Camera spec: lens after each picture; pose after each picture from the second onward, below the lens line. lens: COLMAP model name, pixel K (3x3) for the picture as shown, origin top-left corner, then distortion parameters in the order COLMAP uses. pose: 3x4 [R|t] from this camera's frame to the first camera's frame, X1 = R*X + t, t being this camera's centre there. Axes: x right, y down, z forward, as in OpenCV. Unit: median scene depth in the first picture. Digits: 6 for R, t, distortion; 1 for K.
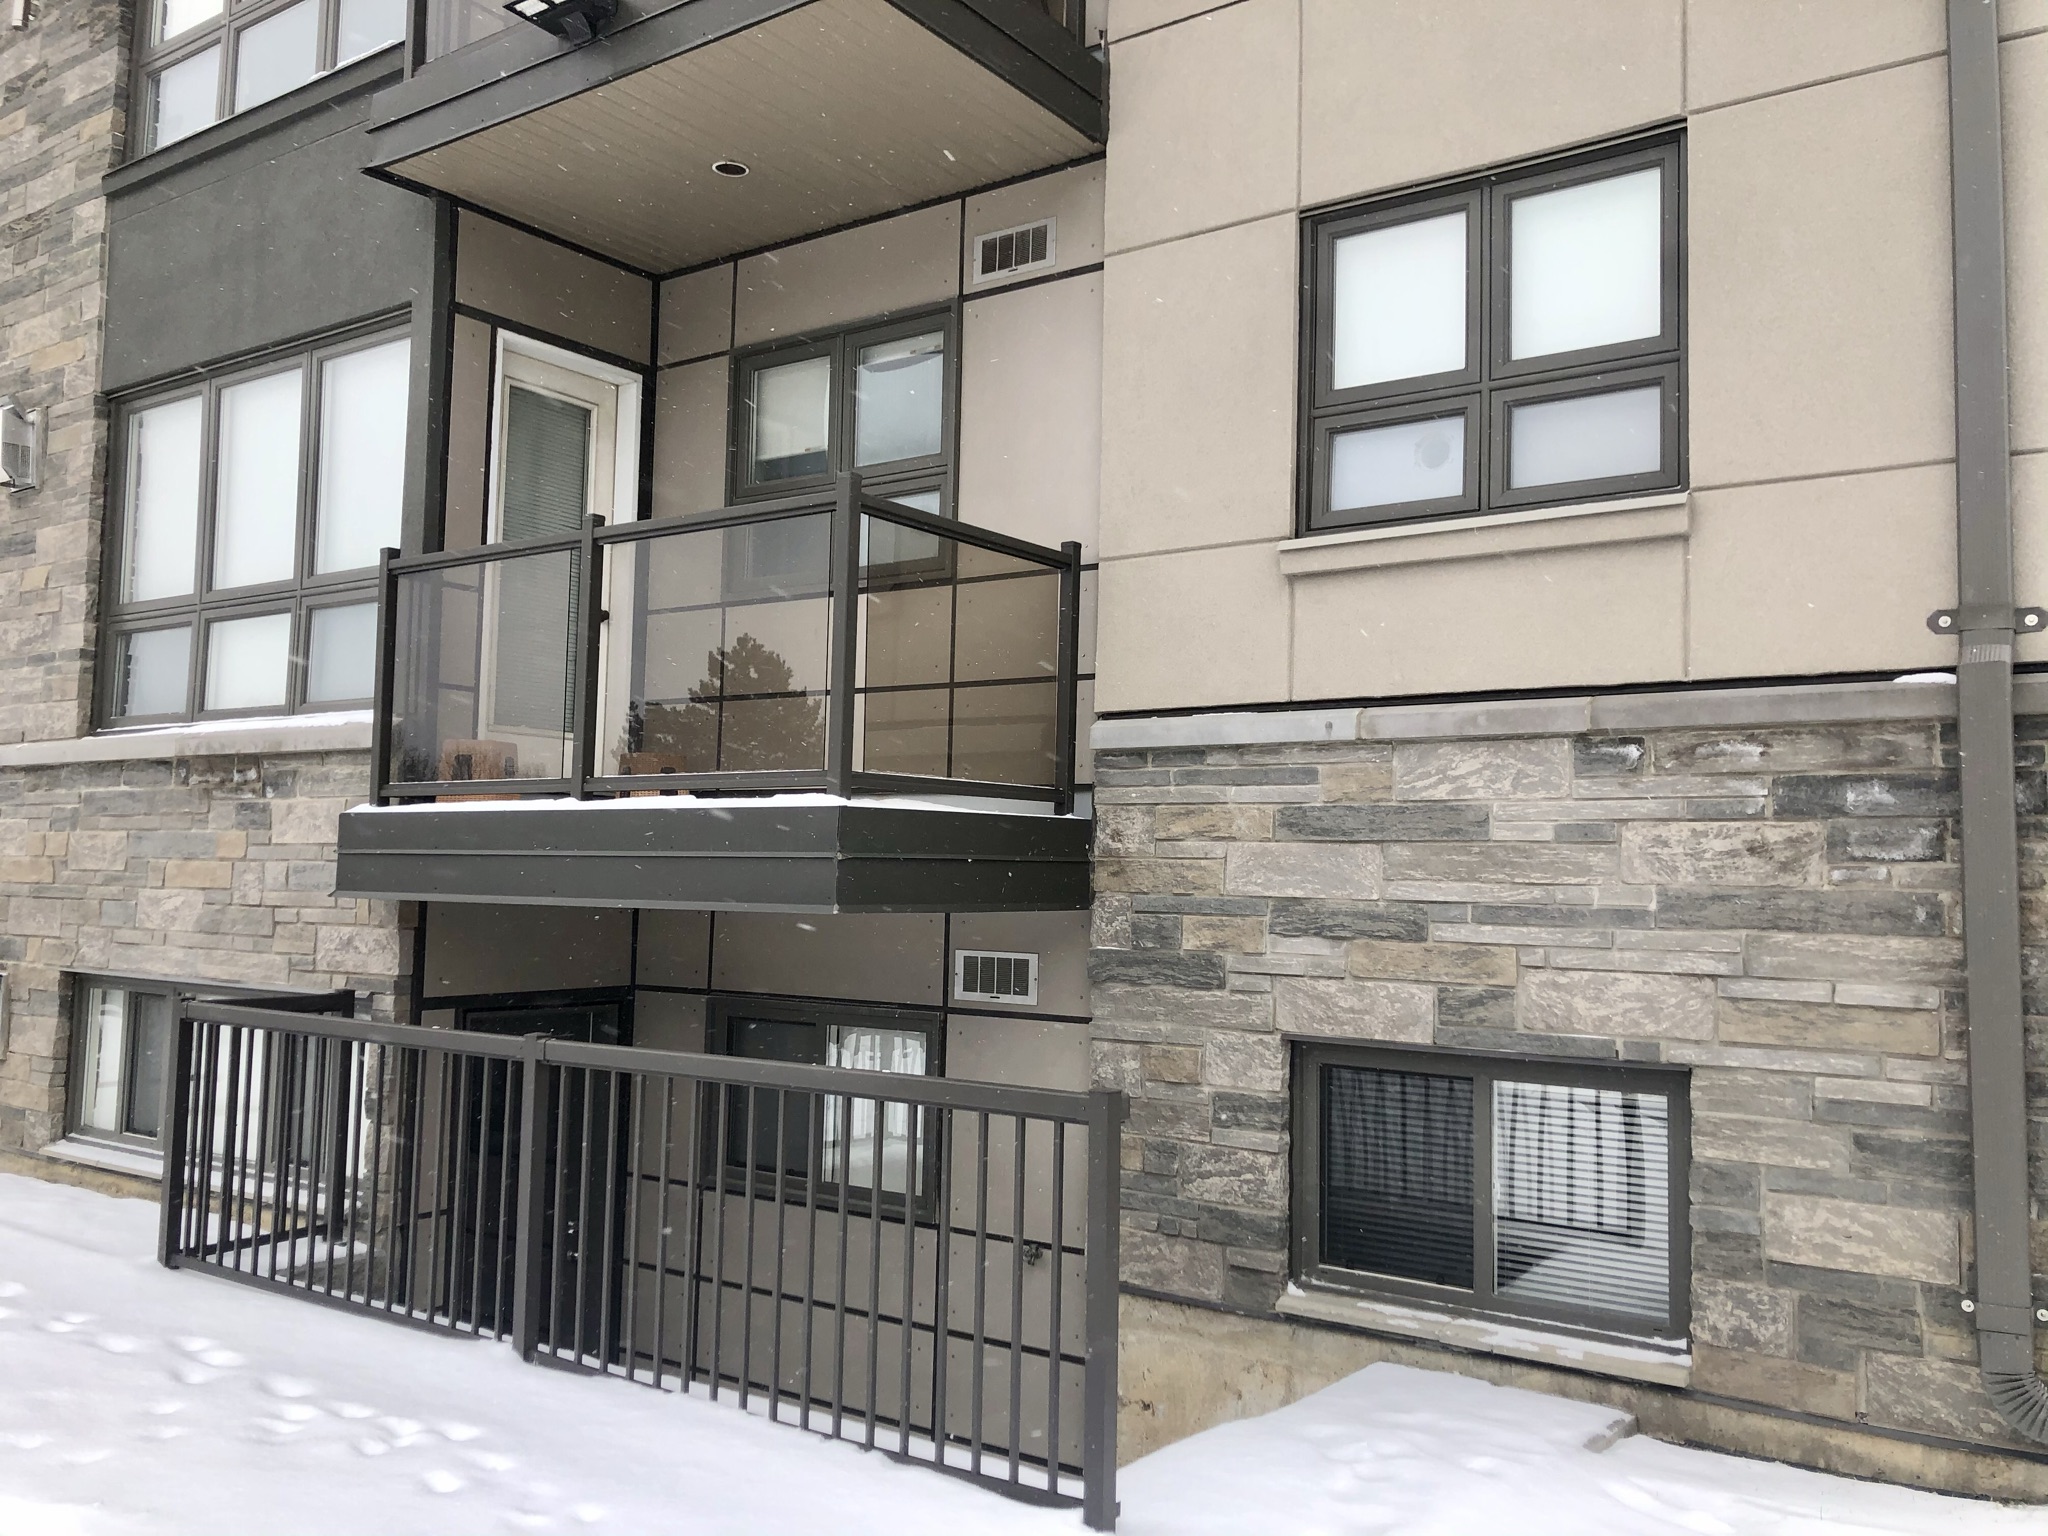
lens RADIAL K [[1679.8, 0, 1024.0], [0, 1679.8, 768.0], [0, 0, 1]] dist [0.105161, -0.226517]
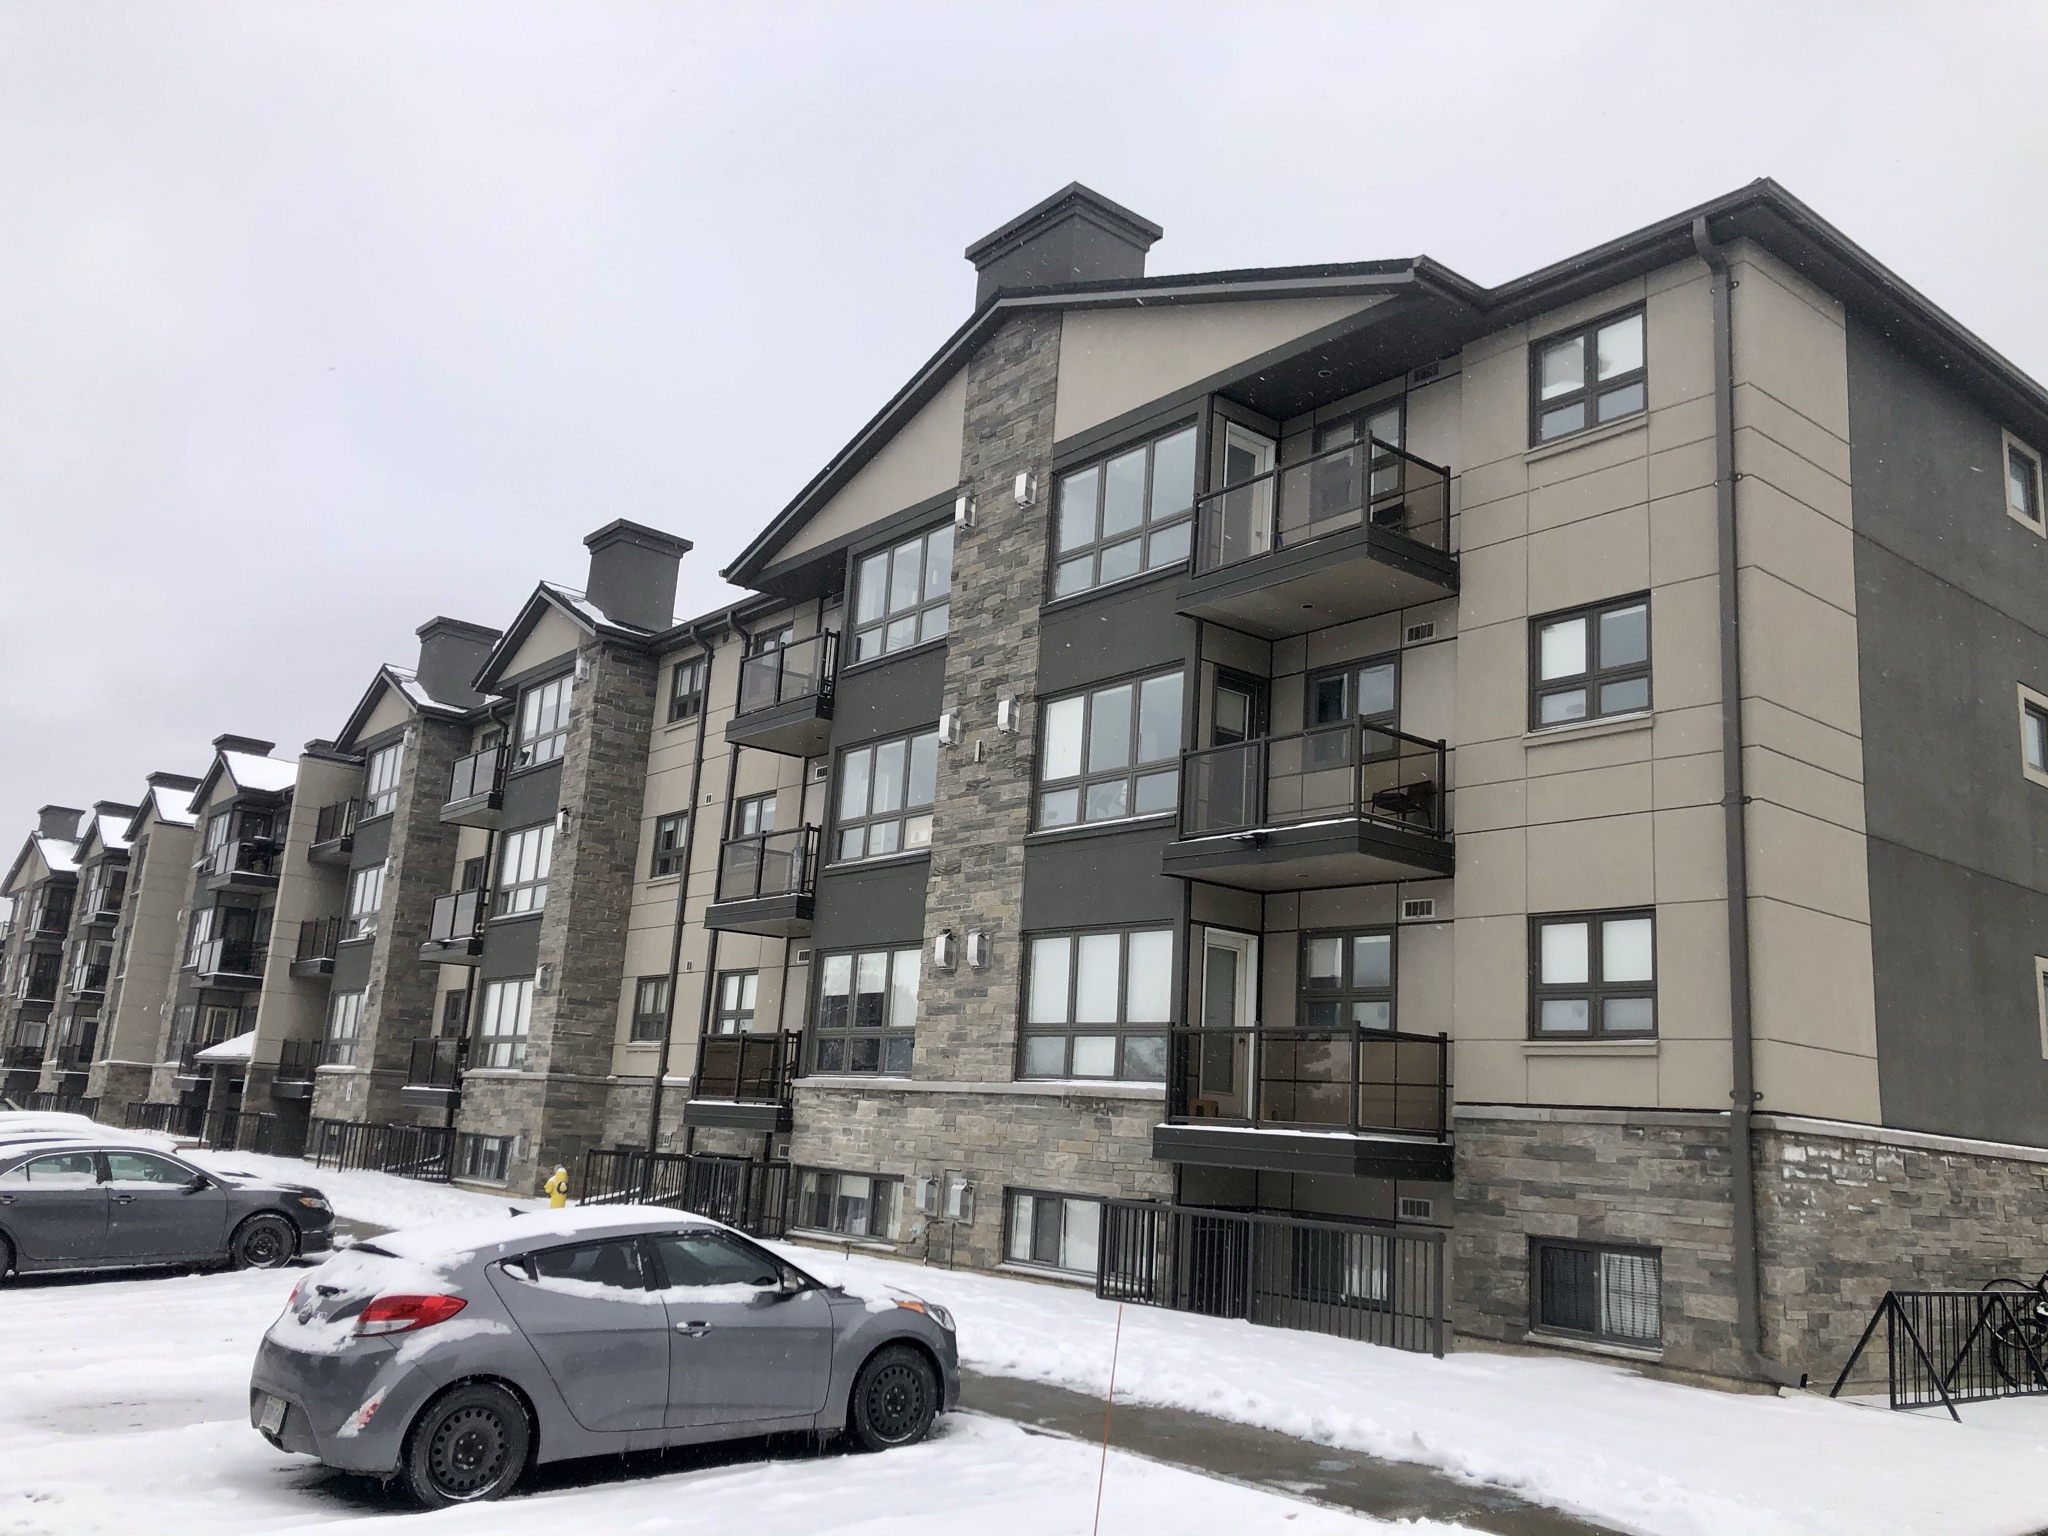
lens RADIAL K [[1666.0, 0, 985.3], [0, 1666.0, 698.8], [0, 0, 1]] dist [0.007169, -0.090274]
pose [[0.957441, -0.025655, -0.287487, 0.110220], [-0.032087, 0.980407, -0.194352, -0.126806], [0.286841, 0.195305, 0.937858, -1.795840]]
